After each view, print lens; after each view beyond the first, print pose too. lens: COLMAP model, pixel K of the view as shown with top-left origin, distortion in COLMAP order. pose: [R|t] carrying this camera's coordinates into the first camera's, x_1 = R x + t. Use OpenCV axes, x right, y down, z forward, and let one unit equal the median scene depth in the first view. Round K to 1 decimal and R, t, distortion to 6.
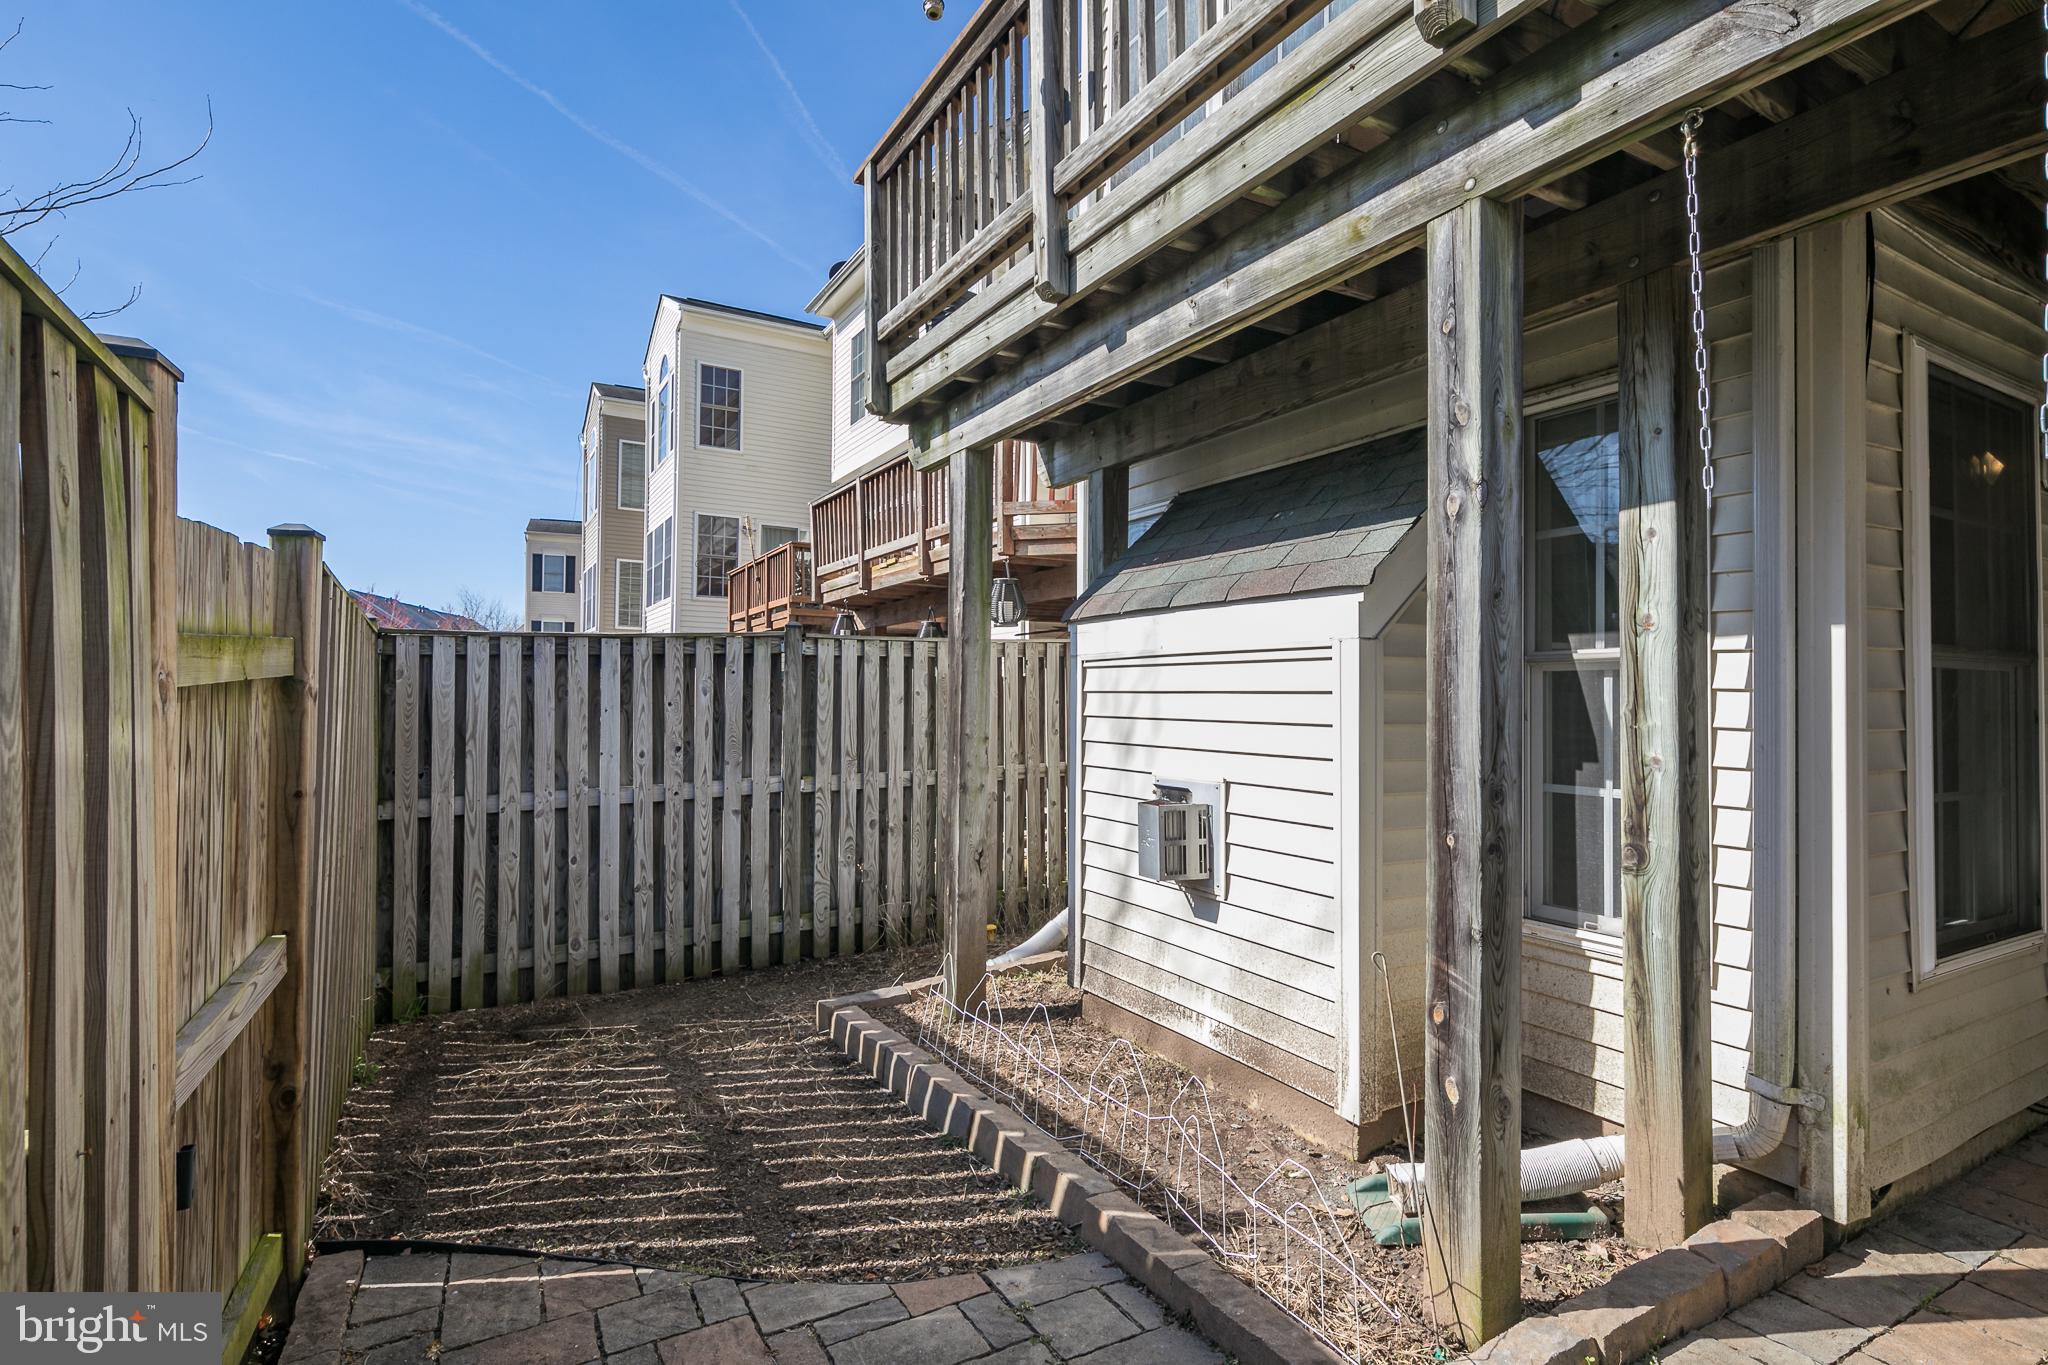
lens RADIAL K [[1000.3, 0, 1030.0], [0, 1000.3, 688.3], [0, 0, 1]] dist [0.006302, -0.006117]
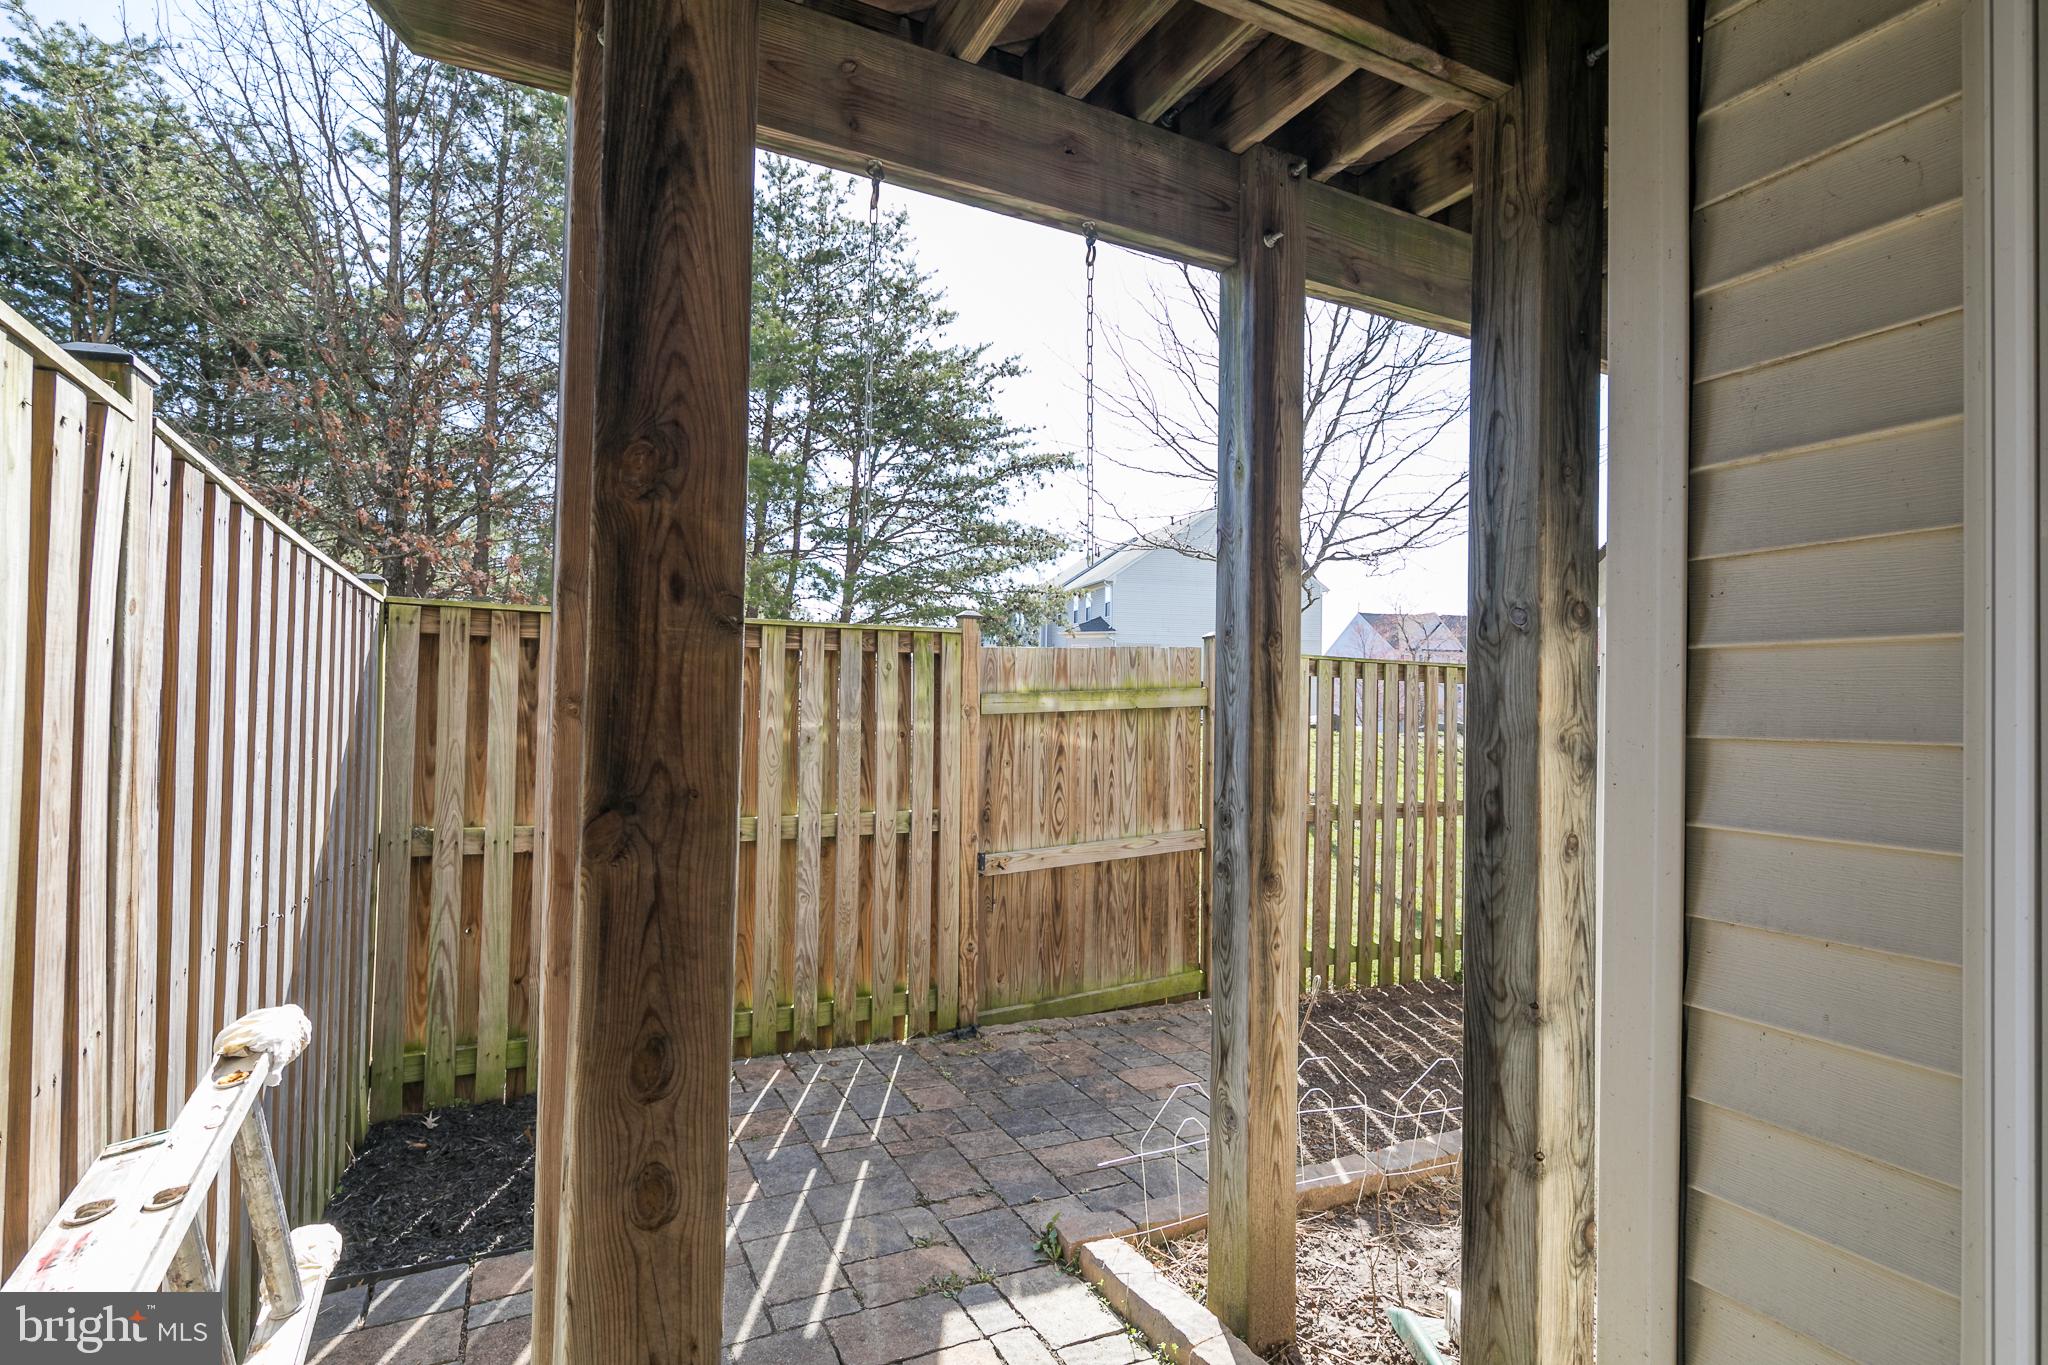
lens RADIAL K [[1000.3, 0, 1027.9], [0, 1000.3, 683.9], [0, 0, 1]] dist [0.006302, -0.006117]
pose [[-0.049280, -0.017988, -0.998623, 1.539181], [-0.002626, 0.999837, -0.017880, -0.018142], [0.998782, 0.001741, -0.049319, 0.834333]]
